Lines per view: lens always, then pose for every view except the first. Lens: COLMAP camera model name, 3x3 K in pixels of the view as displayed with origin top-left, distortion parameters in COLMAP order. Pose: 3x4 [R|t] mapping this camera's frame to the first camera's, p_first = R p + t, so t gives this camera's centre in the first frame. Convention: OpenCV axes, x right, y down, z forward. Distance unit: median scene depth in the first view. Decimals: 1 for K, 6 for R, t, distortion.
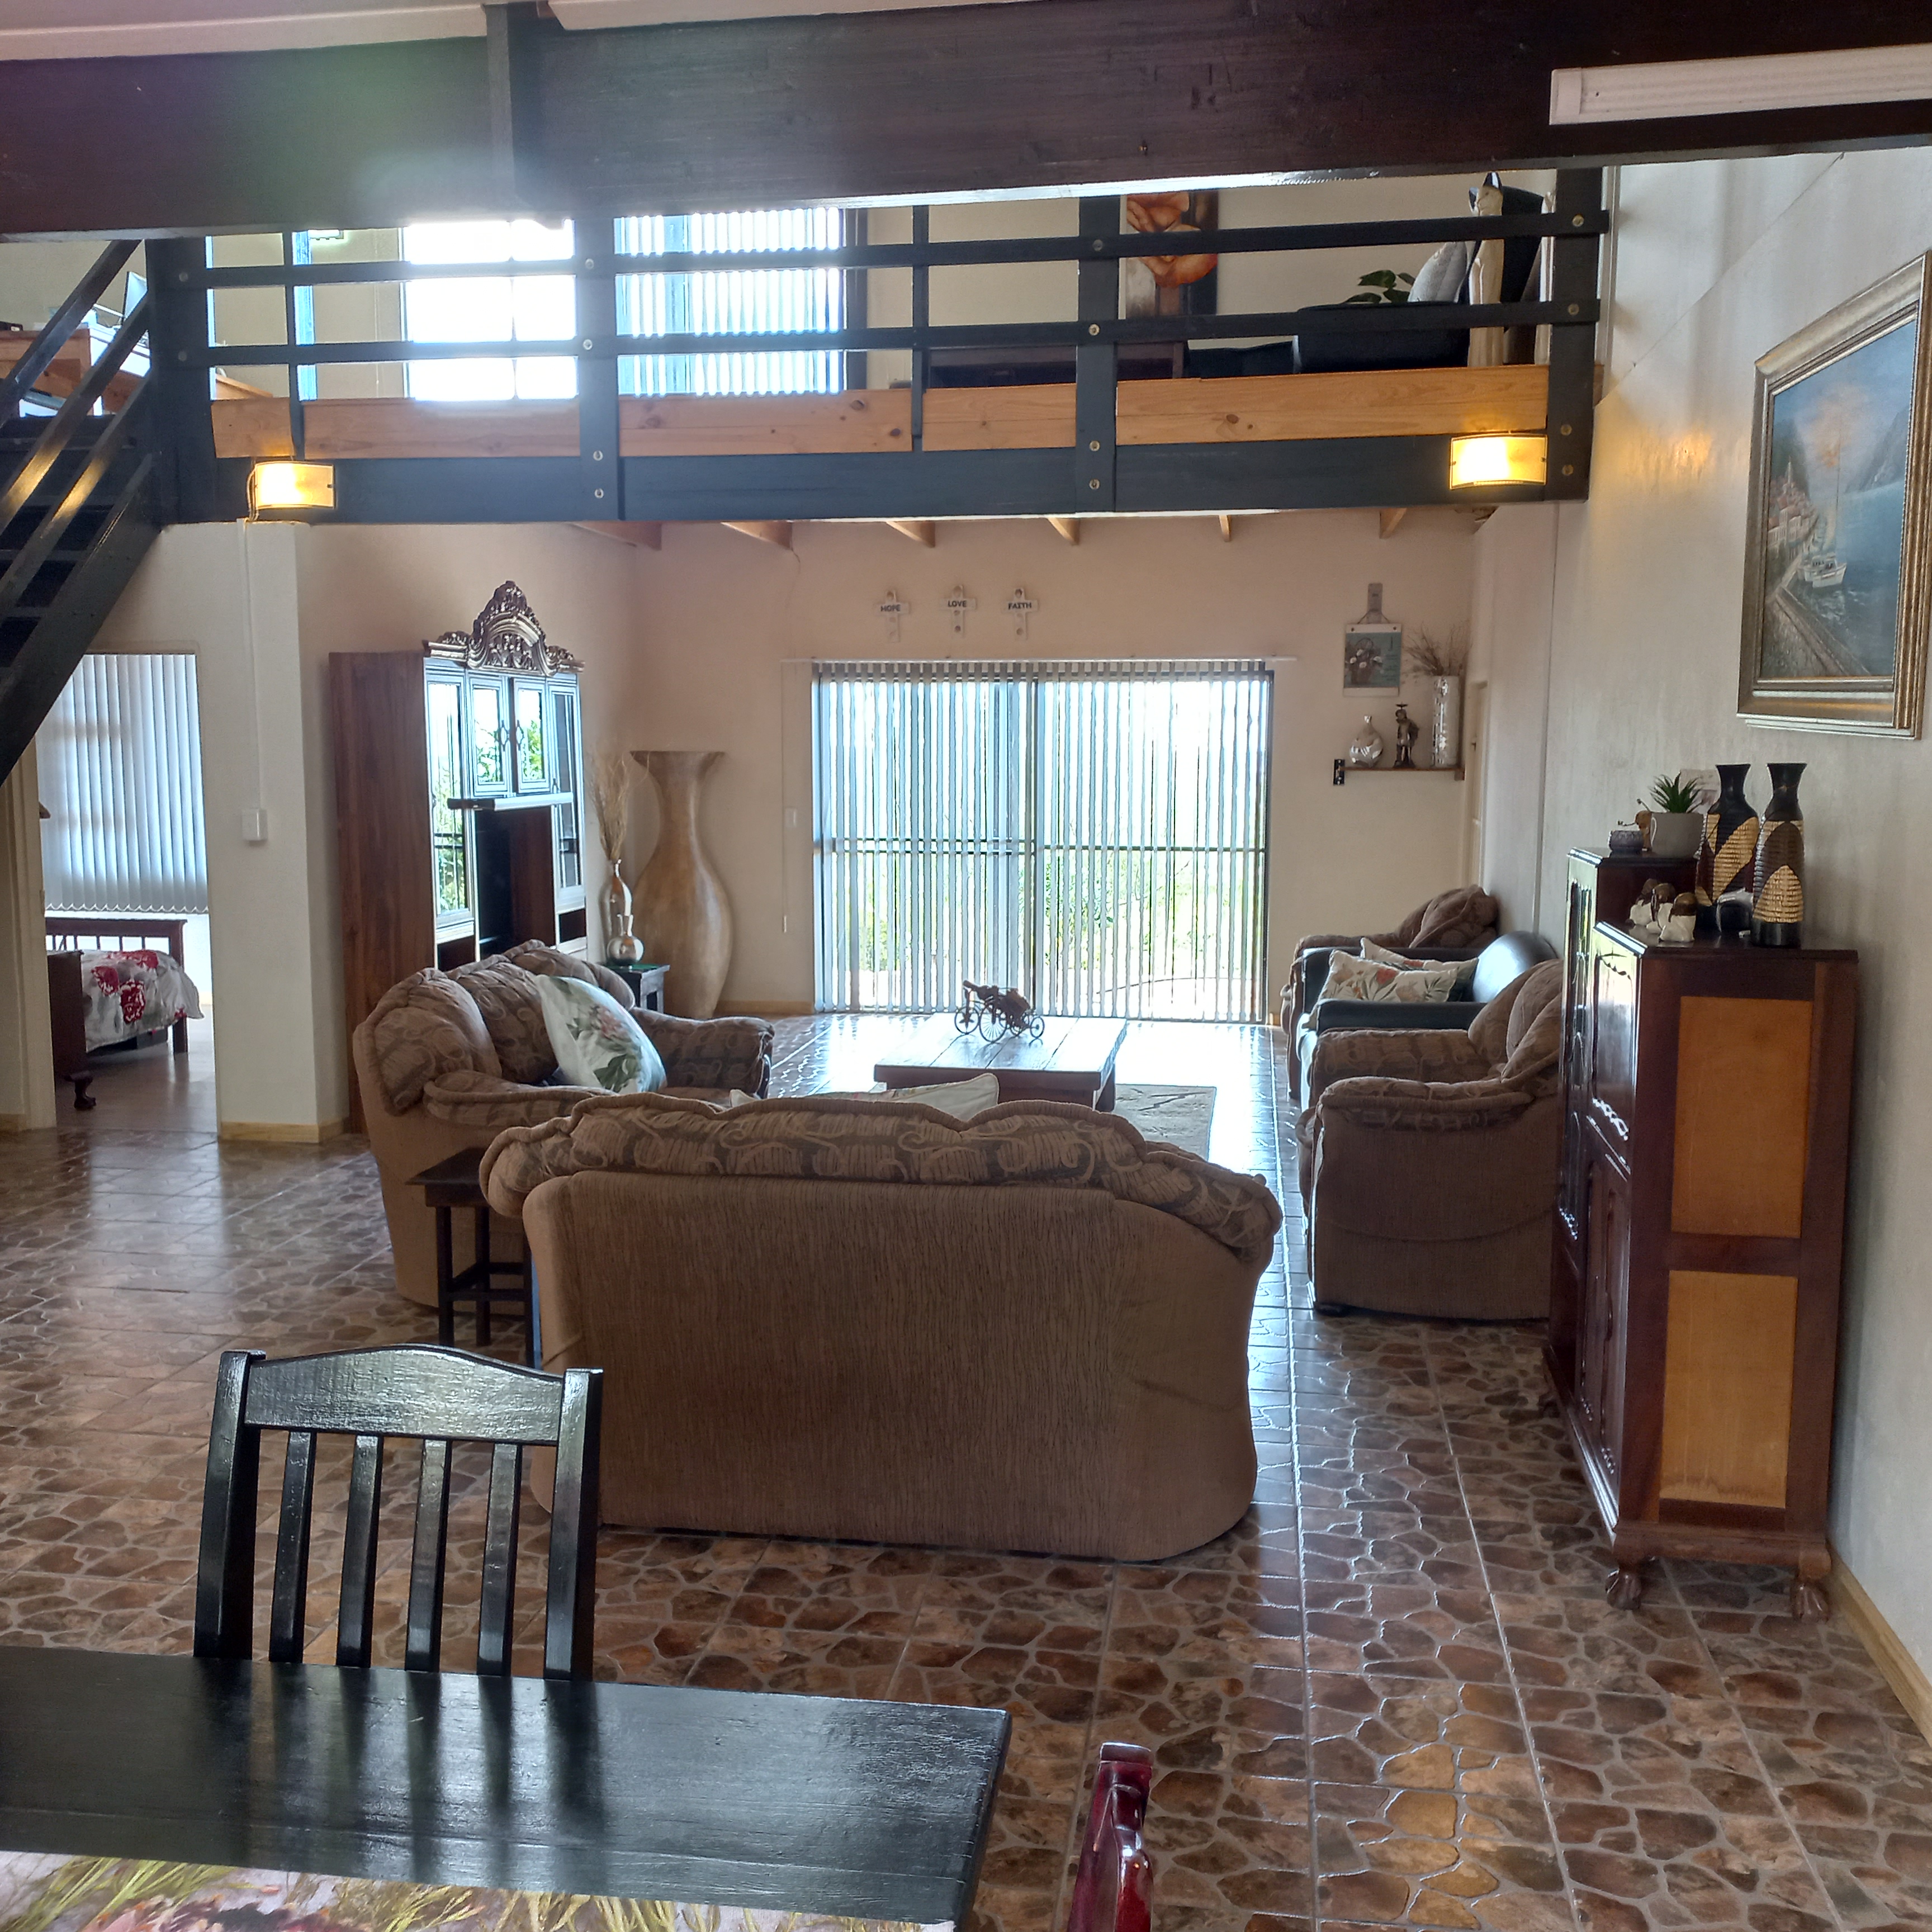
lens RADIAL K [[1884.0, 0, 973.1], [0, 1884.0, 967.8], [0, 0, 1]] dist [0.048041, 0.000000]
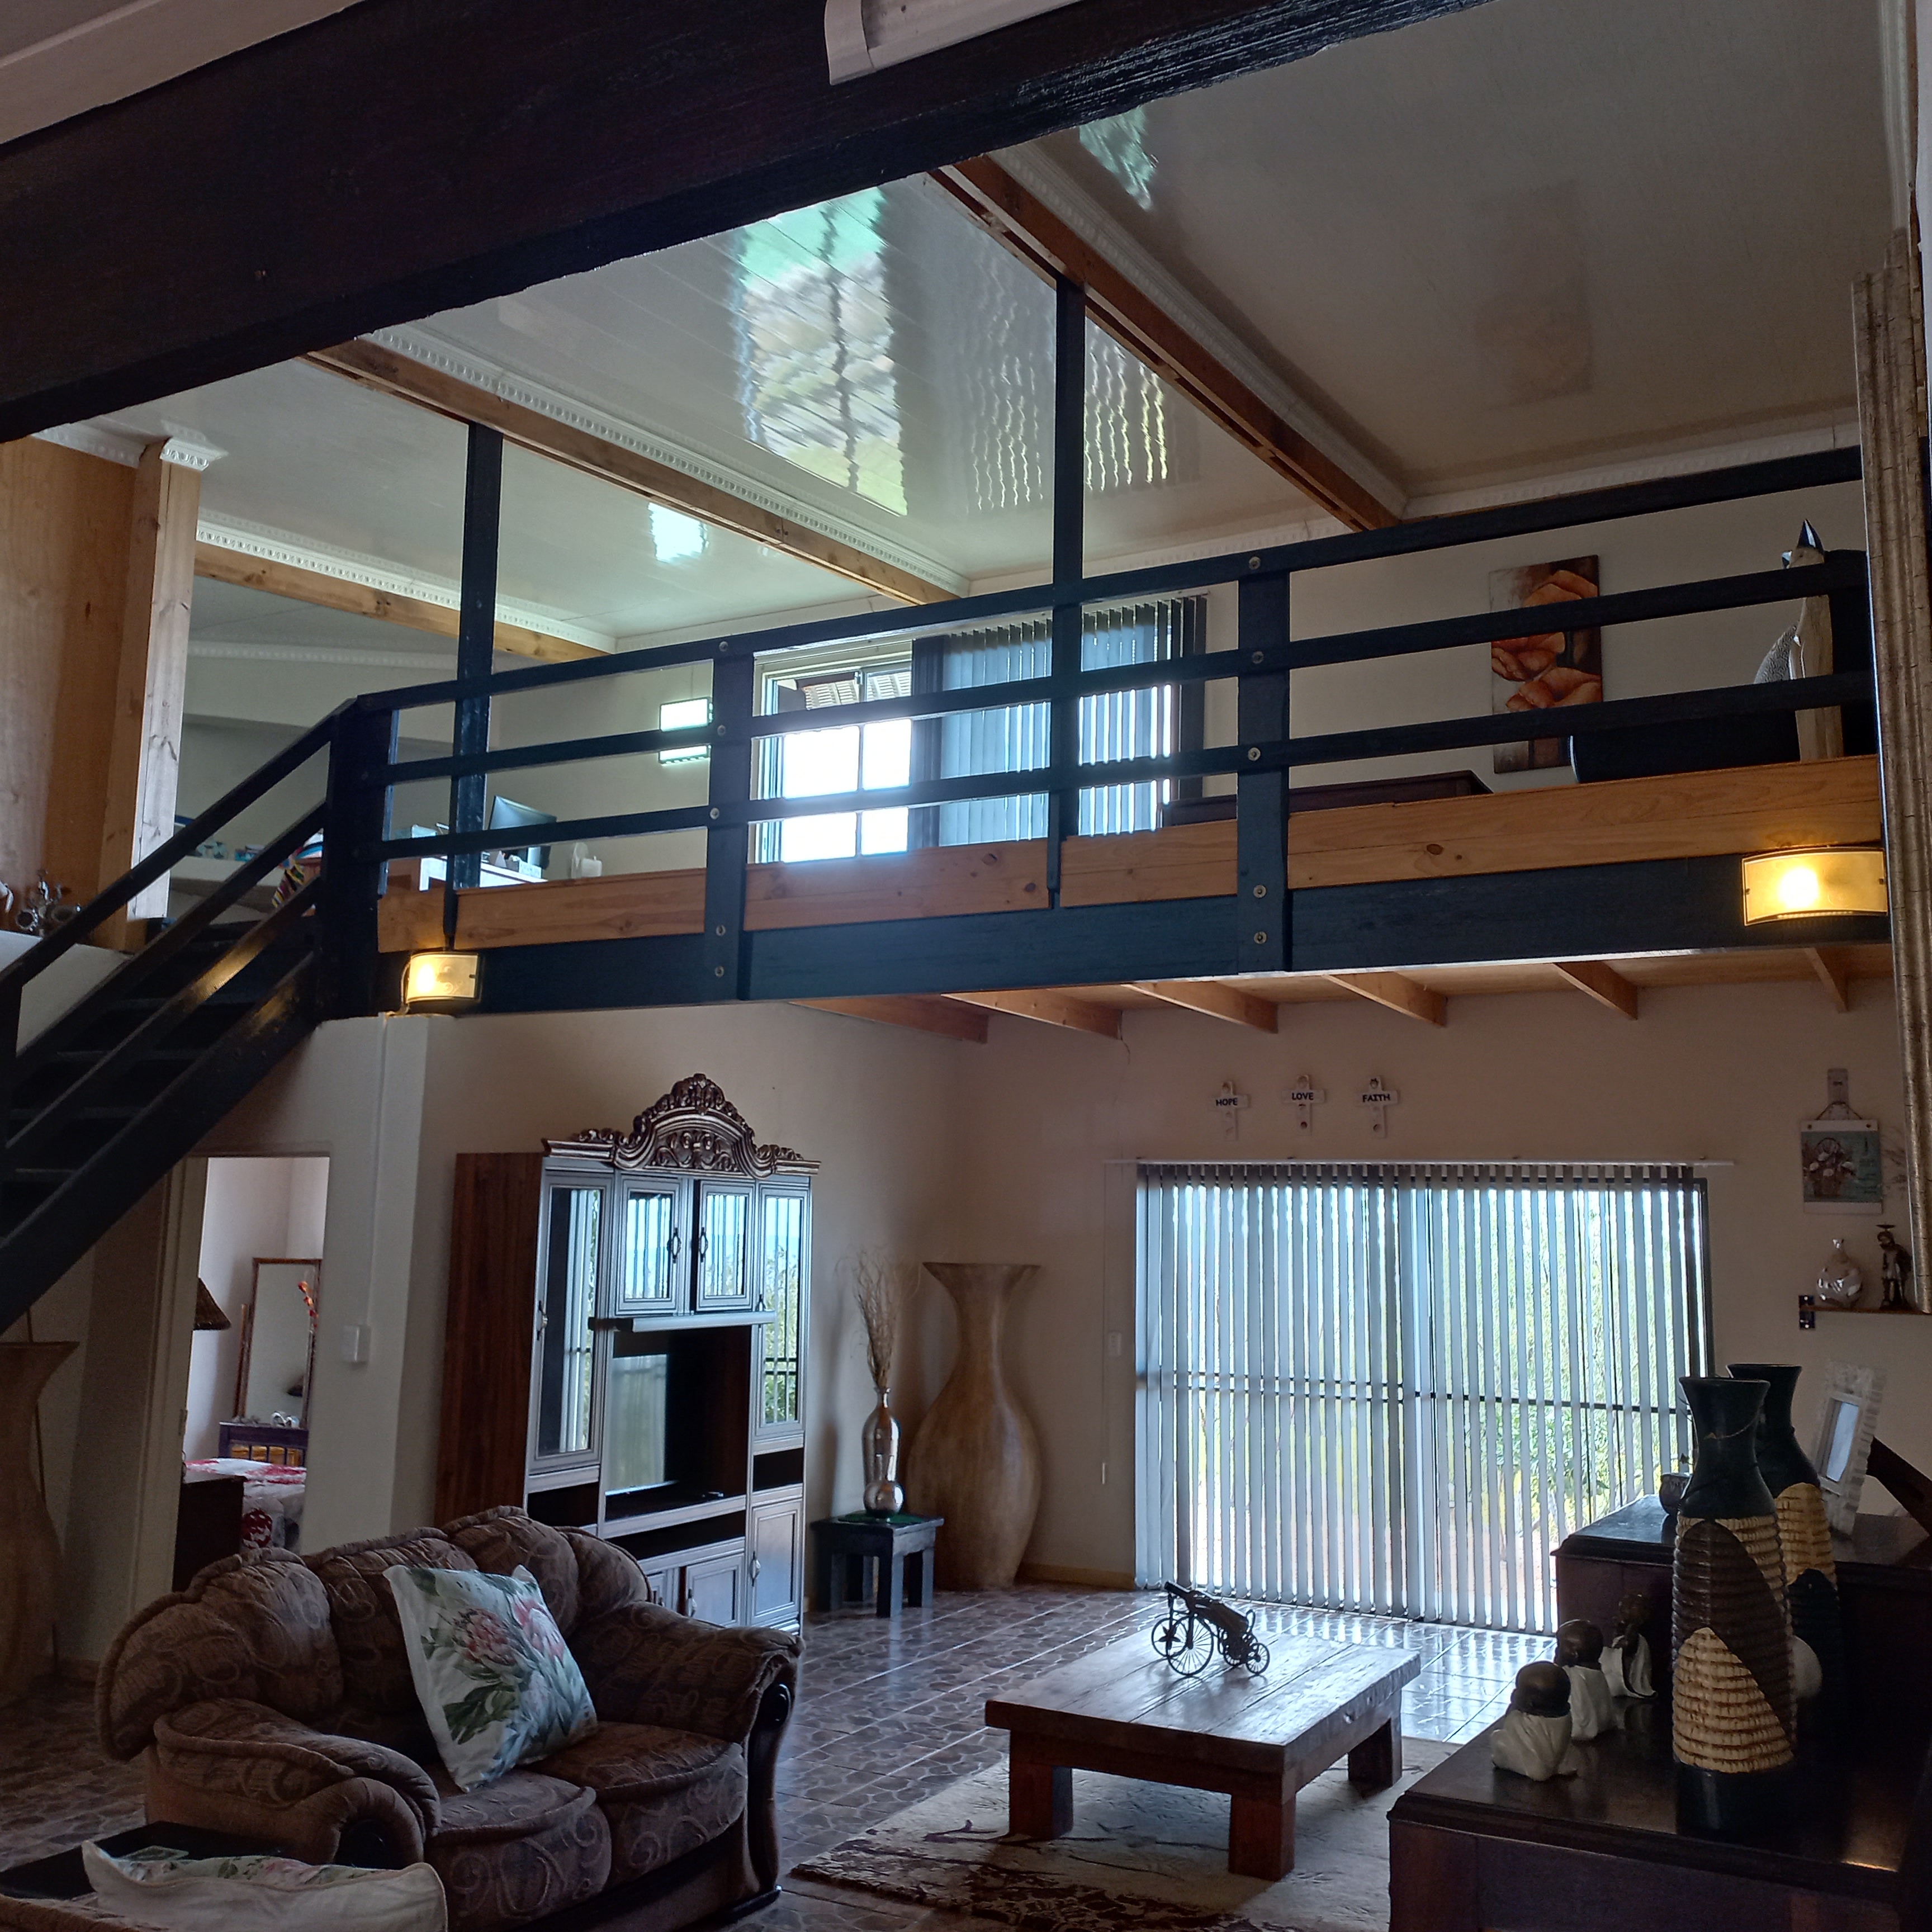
lens RADIAL K [[1884.0, 0, 962.1], [0, 1884.0, 969.8], [0, 0, 1]] dist [0.048041, 0.000000]
pose [[0.941935, -0.031231, -0.334338, 0.142497], [-0.056870, 0.966446, -0.250497, -0.027925], [0.330943, 0.254966, 0.908553, 0.174107]]
